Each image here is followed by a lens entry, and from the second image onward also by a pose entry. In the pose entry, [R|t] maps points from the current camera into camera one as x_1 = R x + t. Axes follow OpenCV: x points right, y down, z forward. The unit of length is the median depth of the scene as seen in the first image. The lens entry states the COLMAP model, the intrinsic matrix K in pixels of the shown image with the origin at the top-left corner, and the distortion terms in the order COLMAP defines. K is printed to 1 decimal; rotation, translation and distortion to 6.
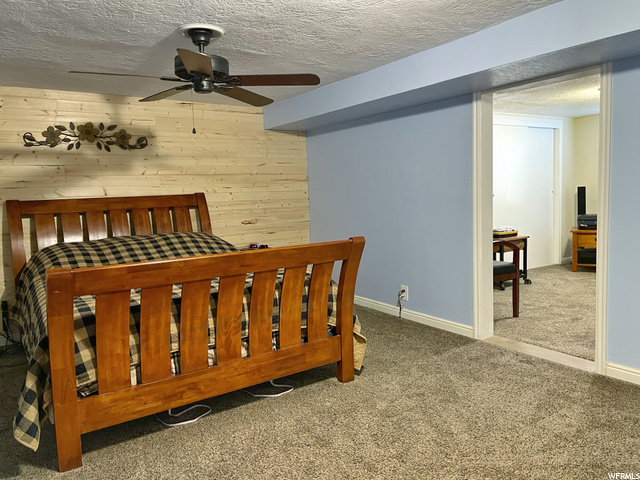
lens RADIAL K [[484.0, 0, 319.2], [0, 484.0, 237.8], [0, 0, 1]] dist [0.060588, -0.081219]
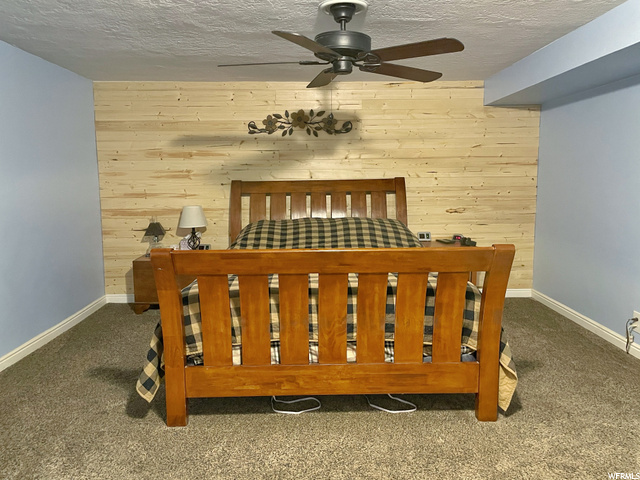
lens RADIAL K [[484.0, 0, 314.9], [0, 484.0, 237.8], [0, 0, 1]] dist [0.060588, -0.081219]
pose [[0.832114, 0.094984, -0.546411, 0.249373], [-0.071271, 0.995370, 0.064491, -0.039853], [0.550006, -0.014721, 0.835031, 0.181391]]
